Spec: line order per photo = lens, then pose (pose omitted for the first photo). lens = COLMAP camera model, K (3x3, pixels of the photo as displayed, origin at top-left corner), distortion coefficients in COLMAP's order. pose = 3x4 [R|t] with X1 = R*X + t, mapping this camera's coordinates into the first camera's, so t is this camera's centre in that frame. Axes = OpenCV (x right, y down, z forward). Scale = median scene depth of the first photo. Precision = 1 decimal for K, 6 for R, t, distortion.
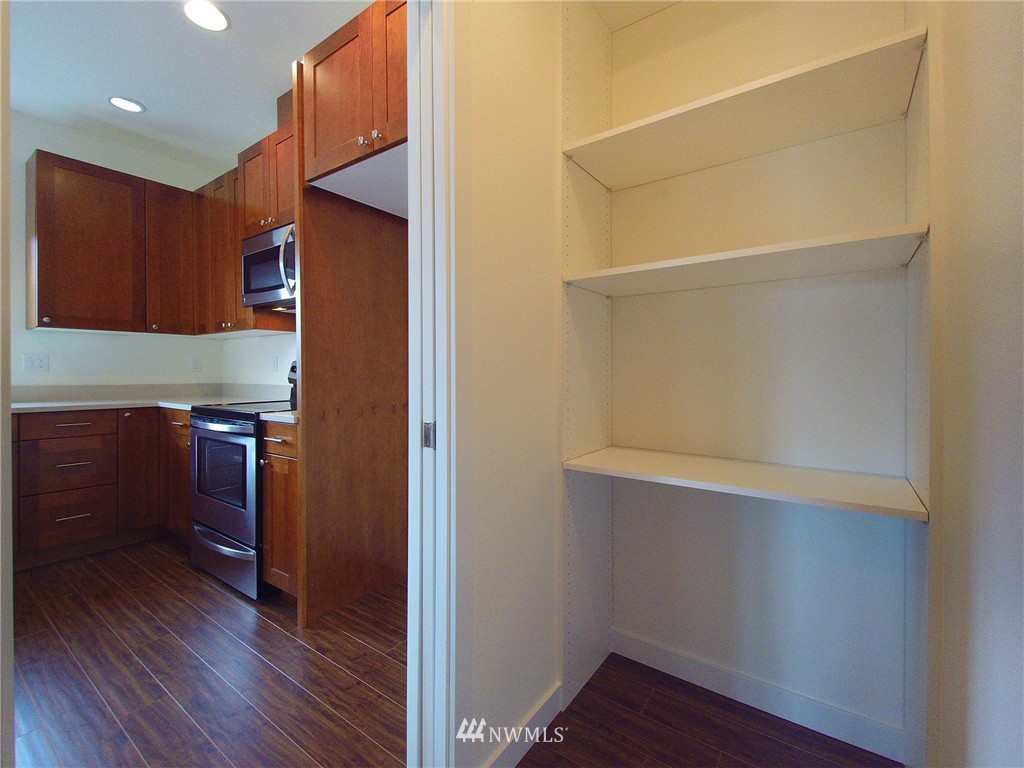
lens RADIAL K [[454.6, 0, 504.2], [0, 454.6, 375.4], [0, 0, 1]] dist [0.002235, -0.000307]
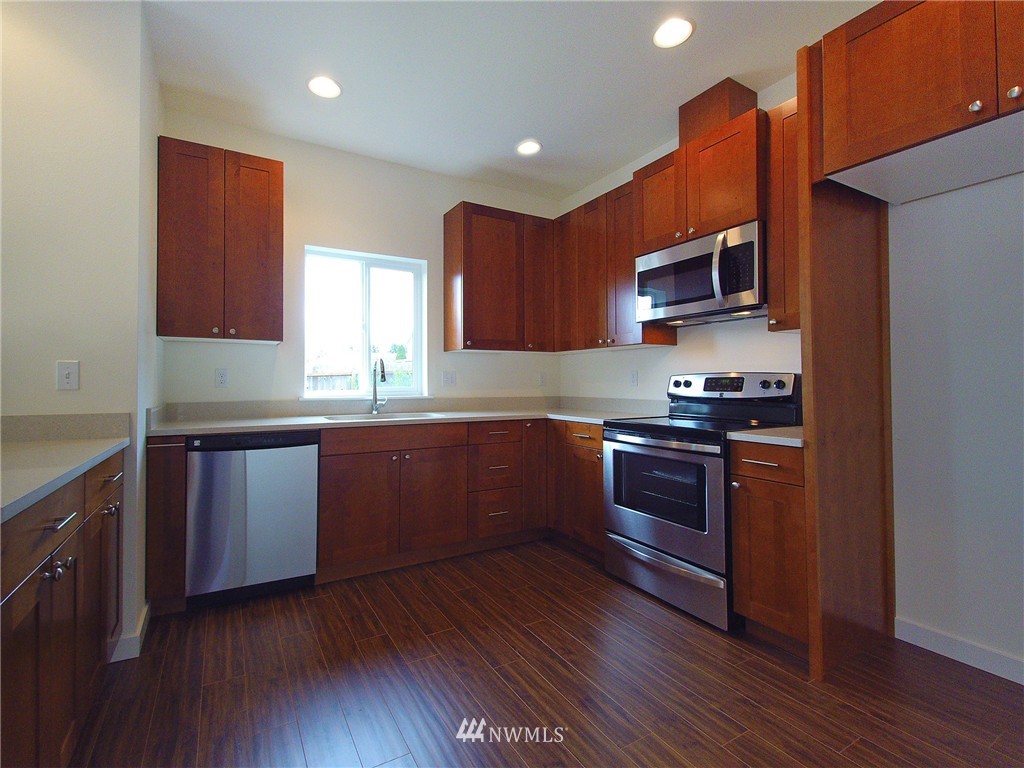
lens RADIAL K [[457.3, 0, 481.1], [0, 457.3, 378.3], [0, 0, 1]] dist [0.002133, -0.000460]
pose [[0.904353, -0.007802, -0.426714, -0.474060], [0.002220, 0.999905, -0.013577, -0.014183], [0.426780, 0.011331, 0.904285, -0.065461]]
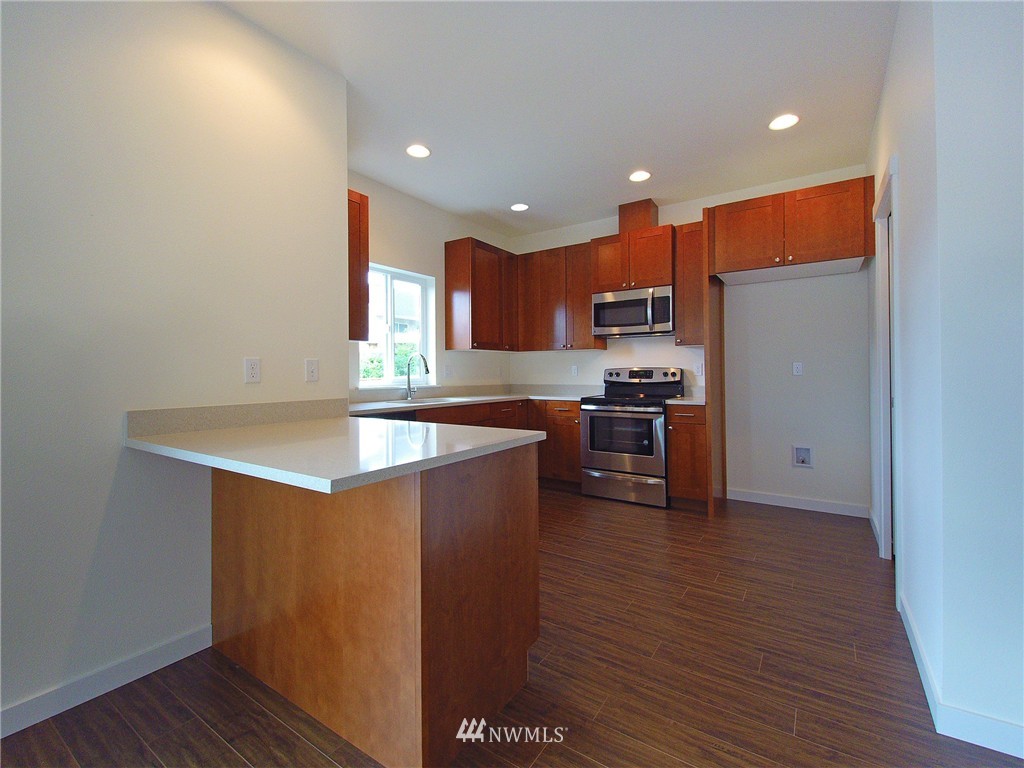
lens RADIAL K [[454.6, 0, 504.2], [0, 454.6, 375.4], [0, 0, 1]] dist [0.002235, -0.000307]
pose [[0.999588, -0.008886, 0.027278, -0.961313], [0.008849, 0.999960, 0.001446, -0.017064], [-0.027290, -0.001204, 0.999627, -0.585463]]
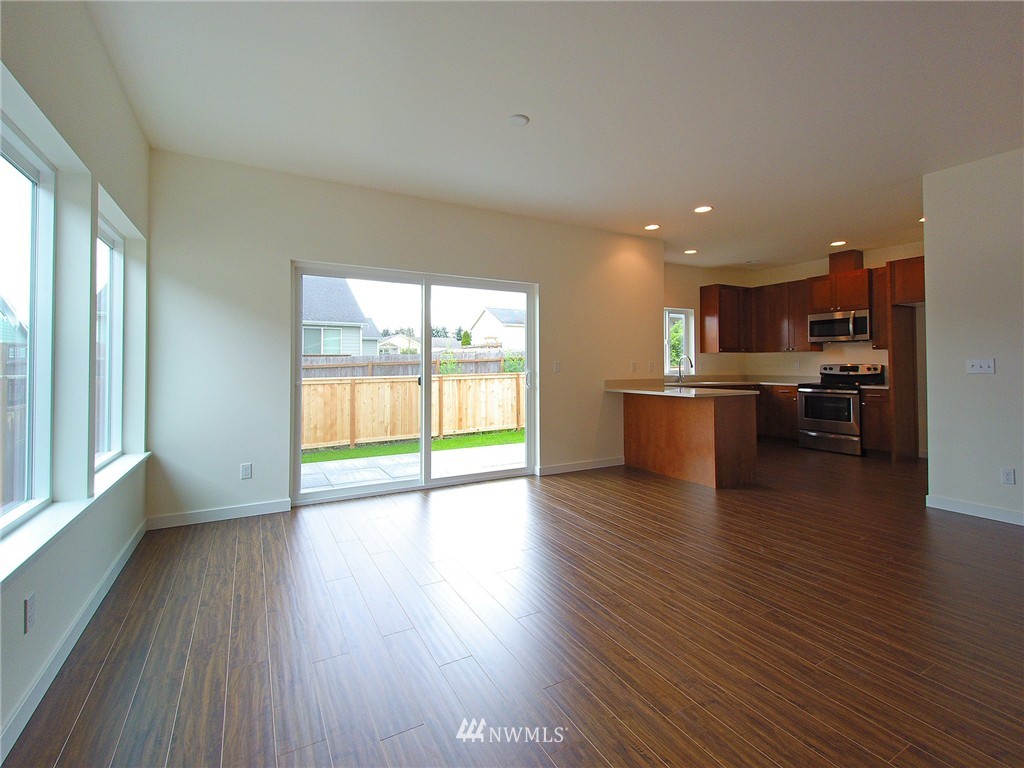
lens RADIAL K [[471.3, 0, 494.3], [0, 471.3, 360.4], [0, 0, 1]] dist [0.000386, -0.000423]
pose [[0.897273, -0.009531, -0.441374, -0.994594], [0.003085, 0.999878, -0.015319, -0.025912], [0.441466, 0.012384, 0.897193, -1.958886]]
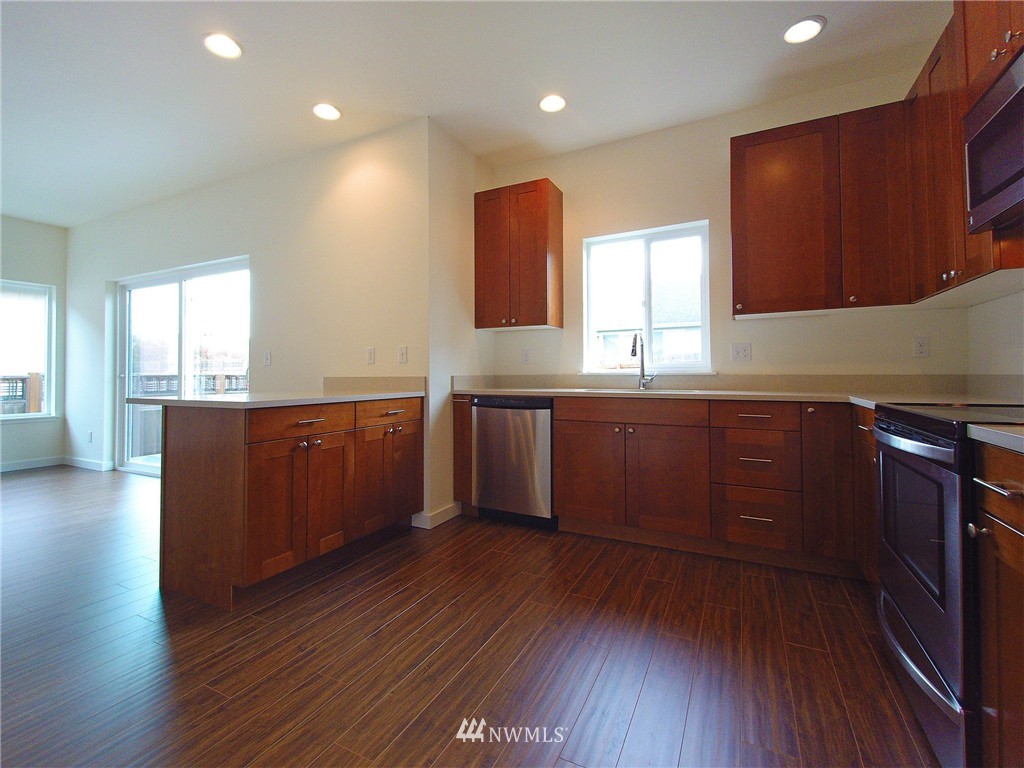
lens RADIAL K [[459.6, 0, 506.5], [0, 459.6, 364.1], [0, 0, 1]] dist [0.025146, -0.015300]
pose [[0.155980, -0.023729, -0.987475, -0.102425], [0.003115, 0.999718, -0.023532, 0.023442], [0.987755, 0.000594, 0.156010, 0.352724]]
